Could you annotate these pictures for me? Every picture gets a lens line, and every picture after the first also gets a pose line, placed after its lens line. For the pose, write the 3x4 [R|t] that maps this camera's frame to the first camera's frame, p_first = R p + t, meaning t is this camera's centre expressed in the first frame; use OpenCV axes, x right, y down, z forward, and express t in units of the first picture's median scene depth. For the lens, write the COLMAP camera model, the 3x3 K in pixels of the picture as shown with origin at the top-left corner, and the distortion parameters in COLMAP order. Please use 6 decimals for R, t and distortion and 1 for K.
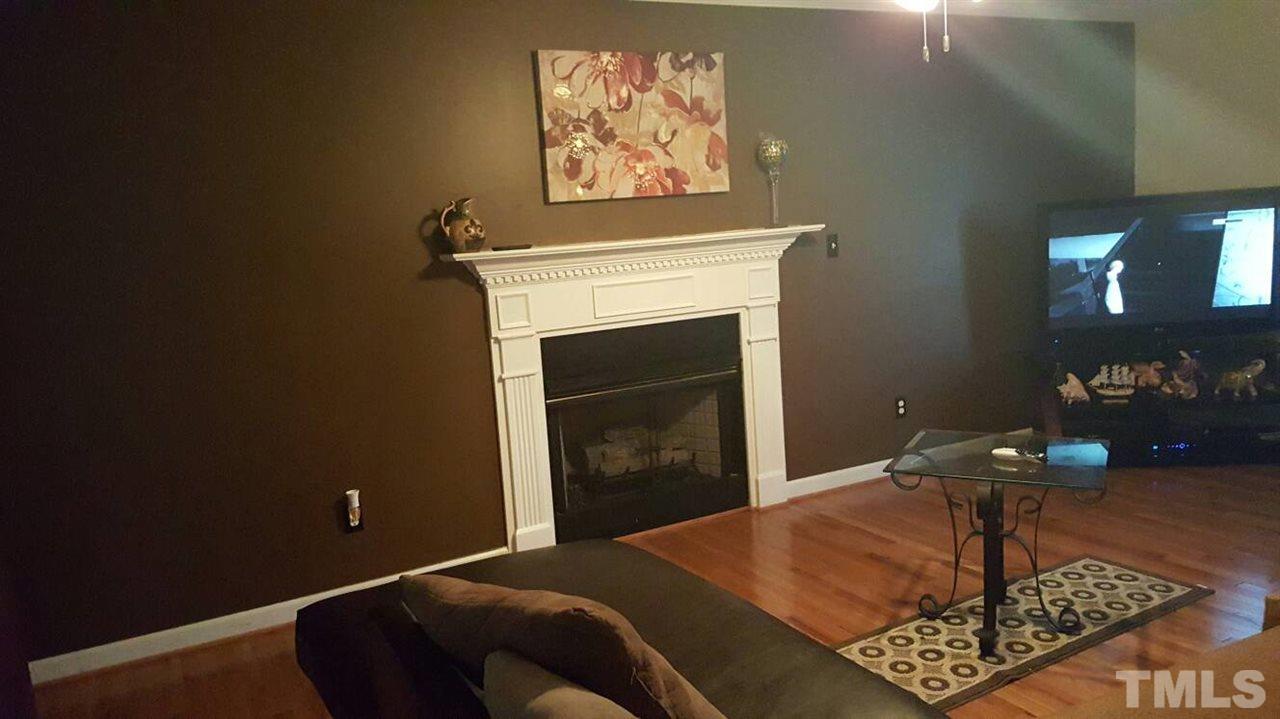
lens RADIAL K [[949.2, 0, 632.1], [0, 949.2, 343.9], [0, 0, 1]] dist [0.127877, -0.138255]
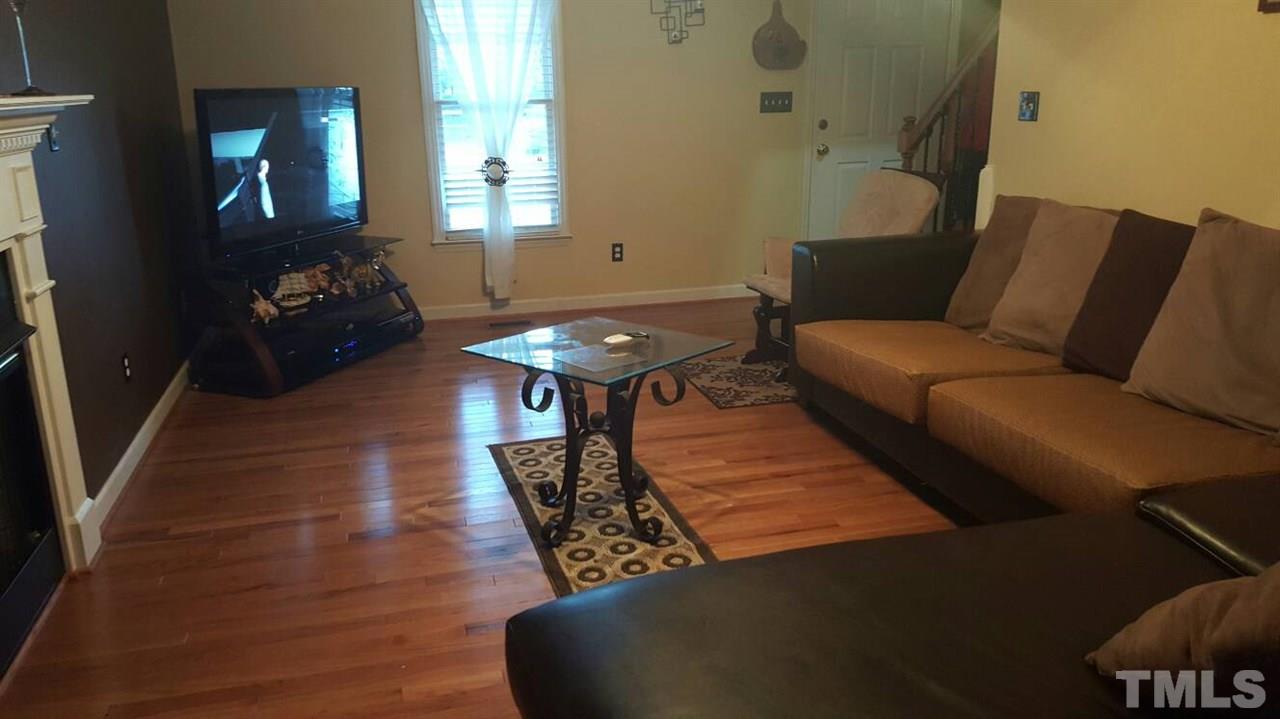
lens RADIAL K [[949.2, 0, 632.1], [0, 949.2, 343.9], [0, 0, 1]] dist [0.127877, -0.138255]
pose [[0.250765, -0.193050, 0.948603, -0.349193], [0.127059, 0.978000, 0.165445, -0.026168], [-0.959673, 0.079041, 0.269777, 0.500314]]
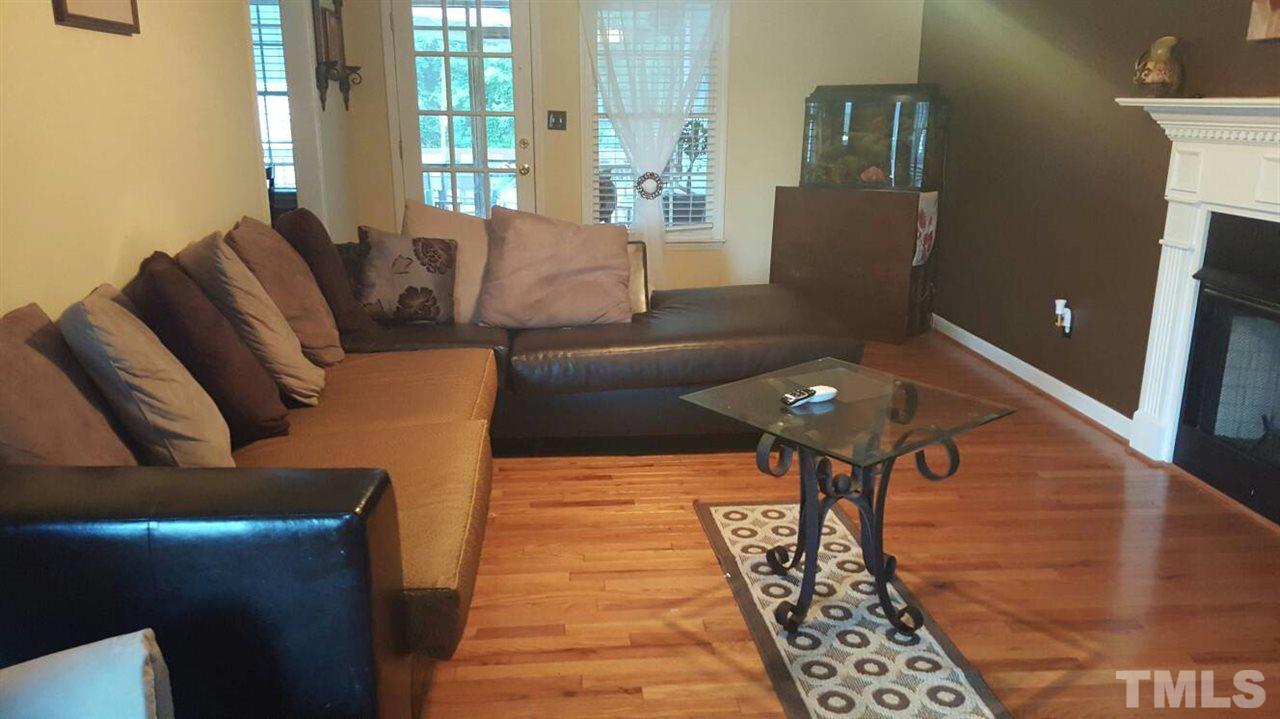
lens RADIAL K [[949.2, 0, 632.1], [0, 949.2, 343.9], [0, 0, 1]] dist [0.127877, -0.138255]
pose [[-0.420847, 0.280139, -0.862792, 0.781889], [-0.093157, 0.932746, 0.348292, -0.130237], [0.902336, 0.226952, -0.366446, 0.783551]]
